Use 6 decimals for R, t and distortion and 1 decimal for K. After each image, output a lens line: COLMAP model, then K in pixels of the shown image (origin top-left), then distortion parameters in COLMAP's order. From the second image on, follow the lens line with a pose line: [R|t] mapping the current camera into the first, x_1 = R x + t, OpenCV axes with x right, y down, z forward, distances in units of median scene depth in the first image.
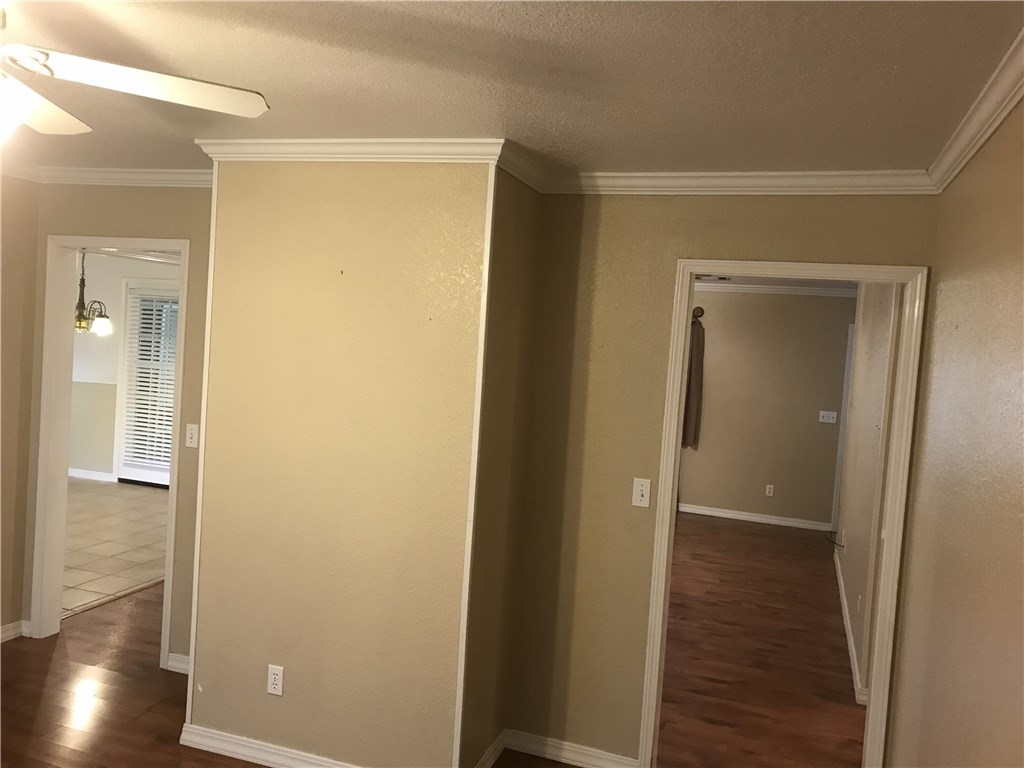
lens RADIAL K [[838.7, 0, 509.8], [0, 838.7, 381.9], [0, 0, 1]] dist [0.077954, -0.061104]
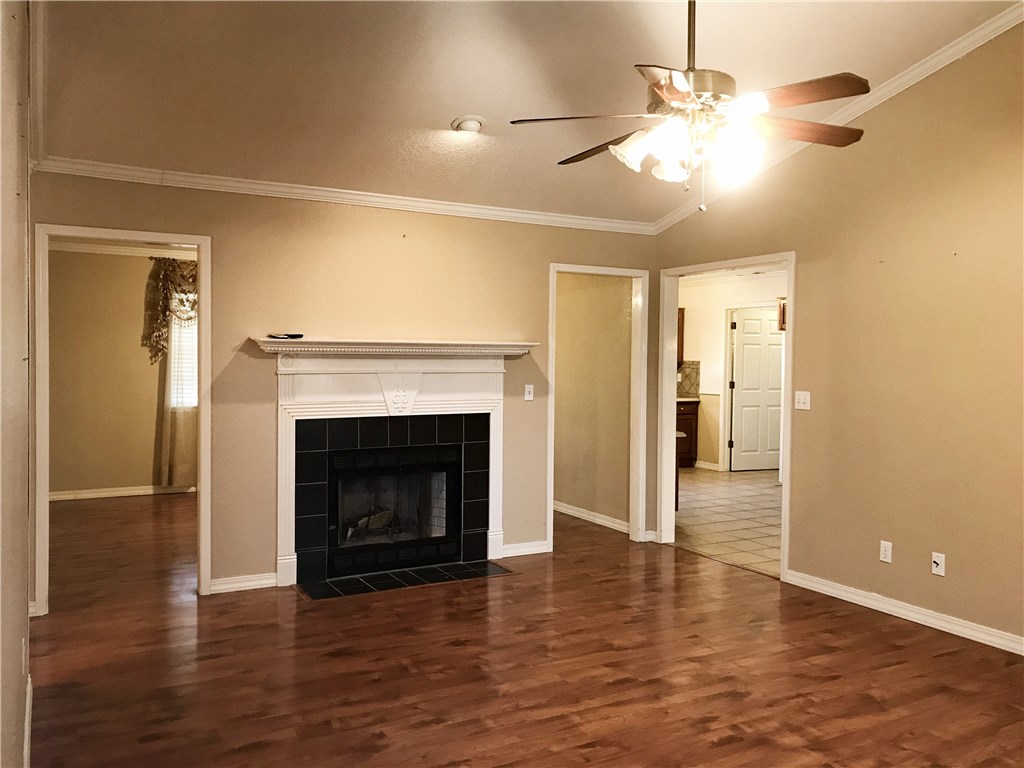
lens RADIAL K [[838.7, 0, 509.6], [0, 838.7, 380.3], [0, 0, 1]] dist [0.077954, -0.061104]
pose [[-0.672289, -0.058992, -0.737934, 0.592179], [-0.103732, 0.994492, 0.015003, 0.020878], [0.732985, 0.086634, -0.674706, 1.528798]]
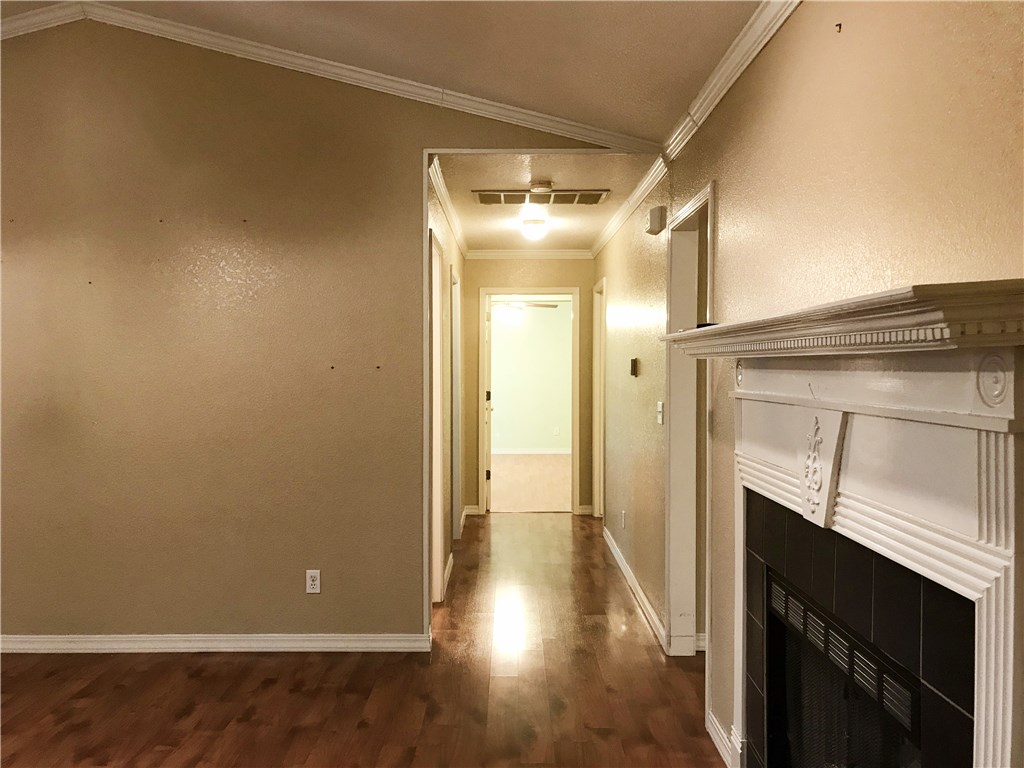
lens RADIAL K [[838.7, 0, 507.5], [0, 838.7, 382.6], [0, 0, 1]] dist [0.077954, -0.061104]
pose [[-0.320705, -0.091313, 0.942767, -0.404337], [0.027391, 0.994032, 0.105596, -0.018362], [-0.946783, 0.059689, -0.316290, 0.991106]]
